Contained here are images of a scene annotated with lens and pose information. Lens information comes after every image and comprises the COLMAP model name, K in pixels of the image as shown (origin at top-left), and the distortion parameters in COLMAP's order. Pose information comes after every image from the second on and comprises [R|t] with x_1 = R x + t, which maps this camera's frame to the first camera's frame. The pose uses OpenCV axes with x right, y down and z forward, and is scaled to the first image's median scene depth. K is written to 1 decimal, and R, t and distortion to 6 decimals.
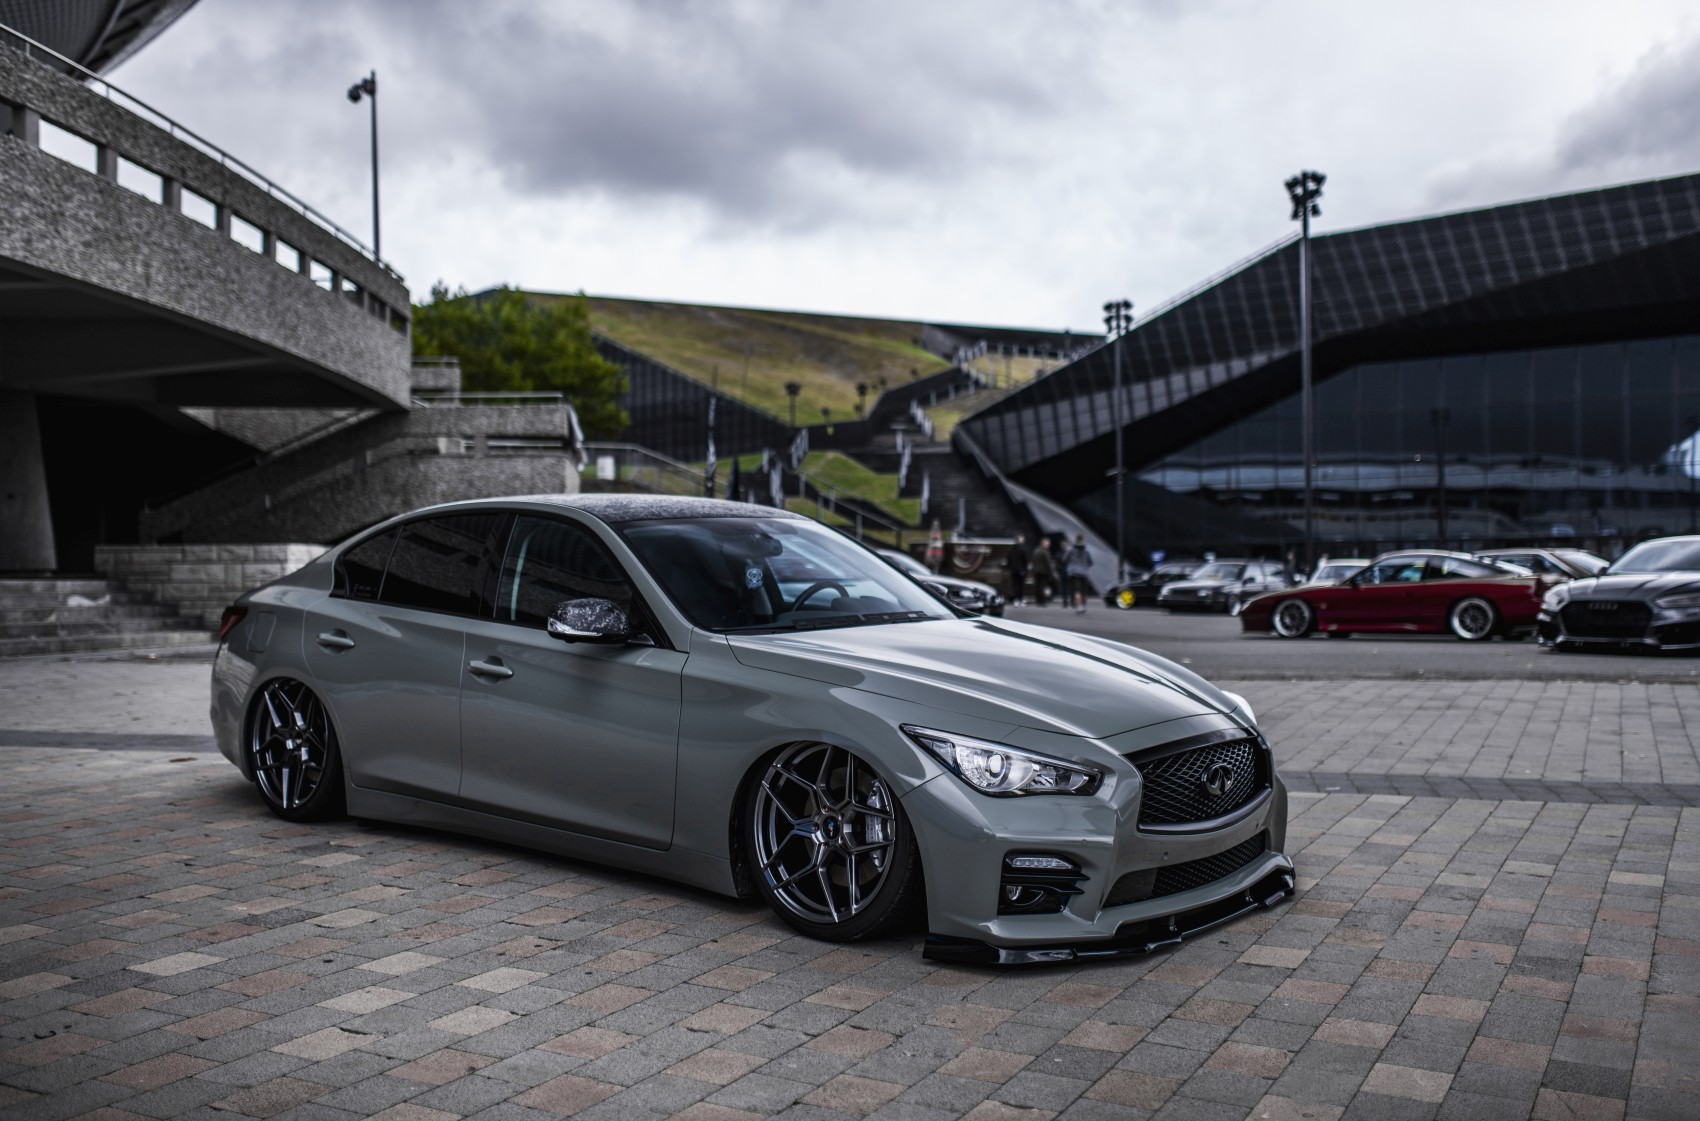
lens RADIAL K [[1680.5, 0, 850.0], [0, 1680.5, 560.5], [0, 0, 1]] dist [-0.008490, -0.012017]
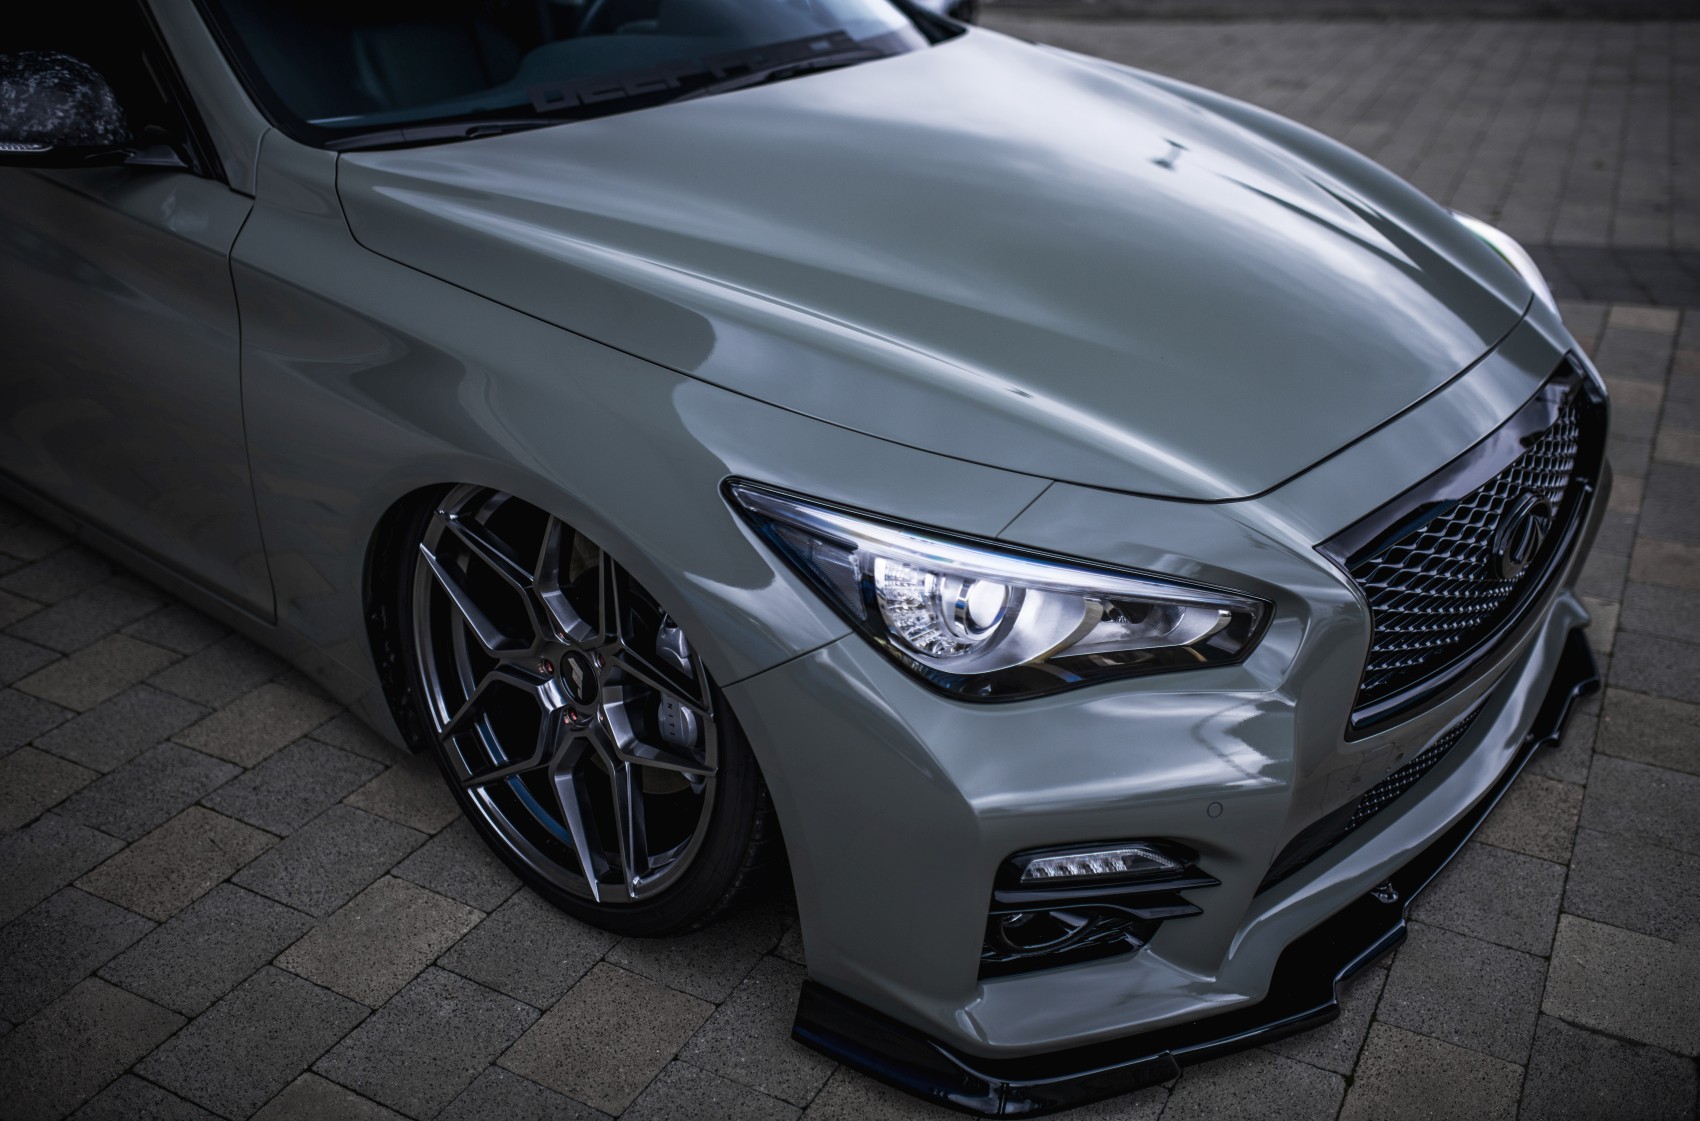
lens RADIAL K [[1680.5, 0, 850.0], [0, 1680.5, 560.5], [0, 0, 1]] dist [-0.008490, -0.012017]
pose [[0.999988, 0.001498, -0.004657, 0.057127], [0.000483, 0.917077, 0.398710, -0.030345], [0.004868, -0.398708, 0.917065, 0.645691]]
